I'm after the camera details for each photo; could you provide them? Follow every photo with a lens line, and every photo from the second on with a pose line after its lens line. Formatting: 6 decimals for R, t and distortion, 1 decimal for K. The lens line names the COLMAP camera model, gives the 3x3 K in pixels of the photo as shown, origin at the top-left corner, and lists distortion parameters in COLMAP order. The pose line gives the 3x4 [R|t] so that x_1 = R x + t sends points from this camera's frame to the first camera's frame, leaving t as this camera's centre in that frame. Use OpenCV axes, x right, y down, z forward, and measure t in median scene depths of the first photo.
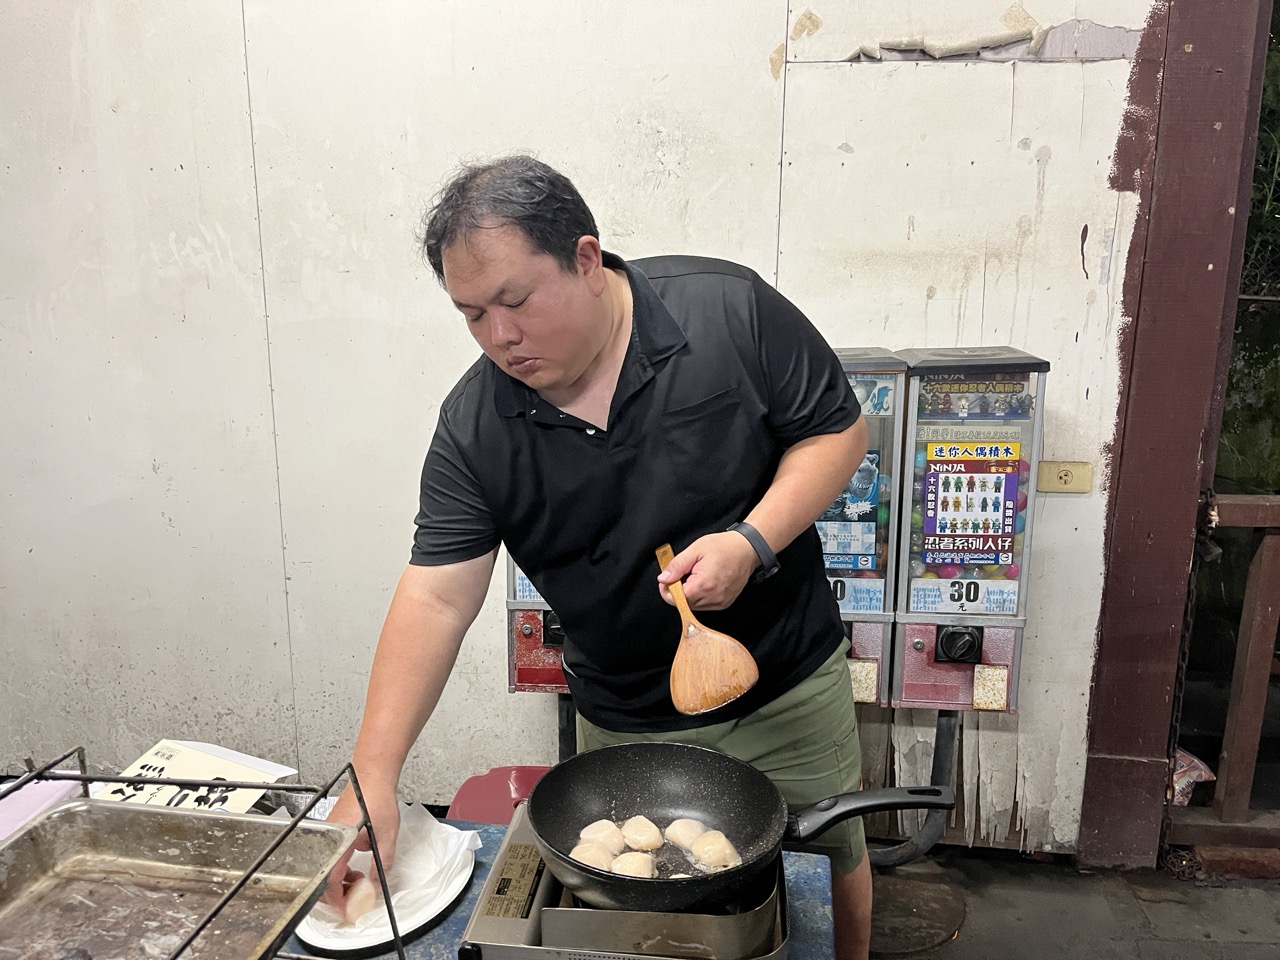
lens RADIAL K [[966.8, 0, 645.6], [0, 966.8, 483.4], [0, 0, 1]] dist [0.053485, -0.073687]
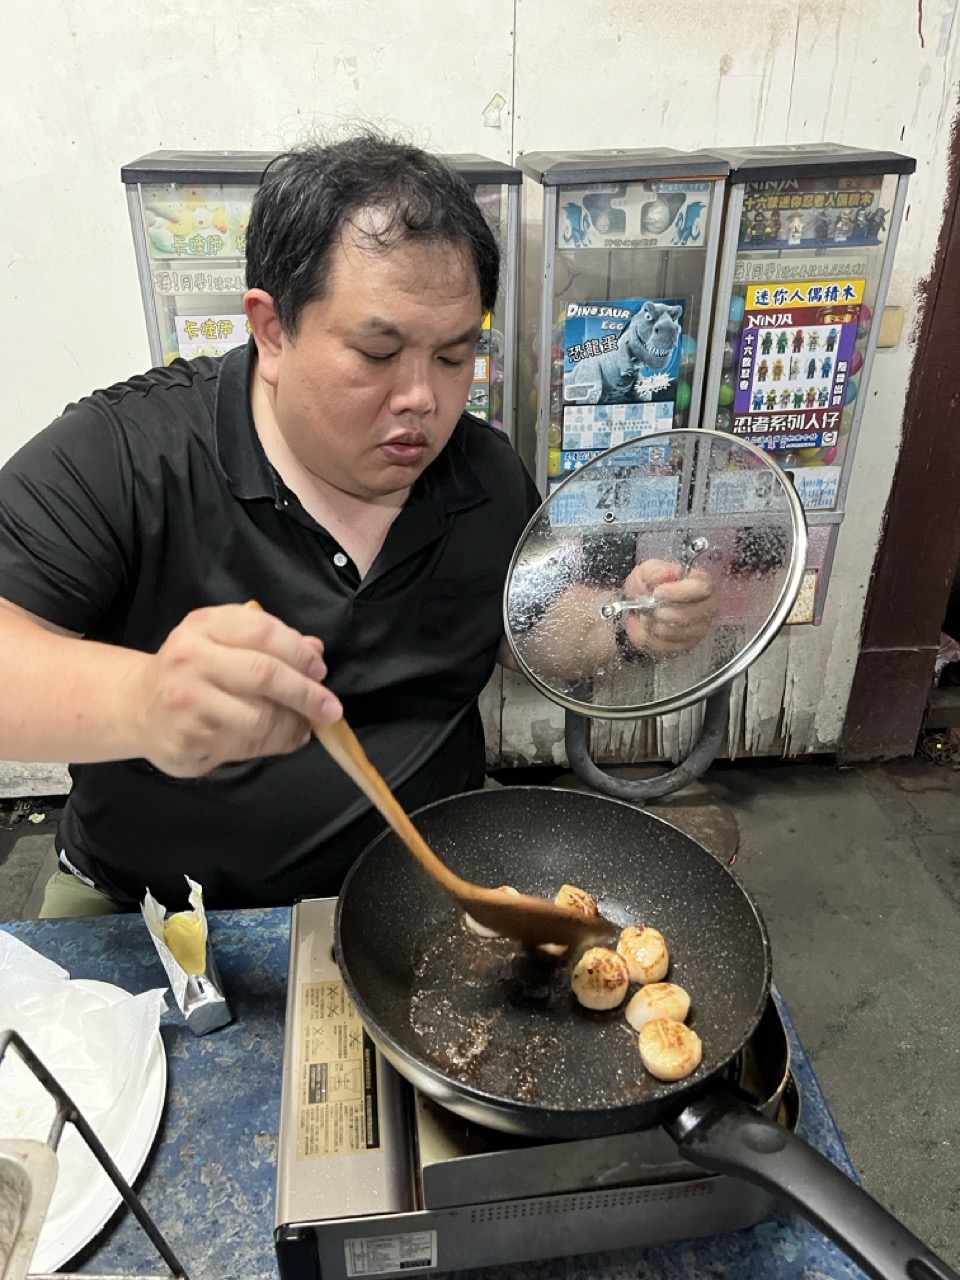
lens RADIAL K [[966.8, 0, 471.9], [0, 966.8, 649.8], [0, 0, 1]] dist [0.053485, -0.073687]
pose [[0.977766, -0.106234, 0.180799, -0.073106], [0.050028, 0.955458, 0.290857, -0.003080], [-0.203644, -0.275346, 0.939528, 0.270601]]
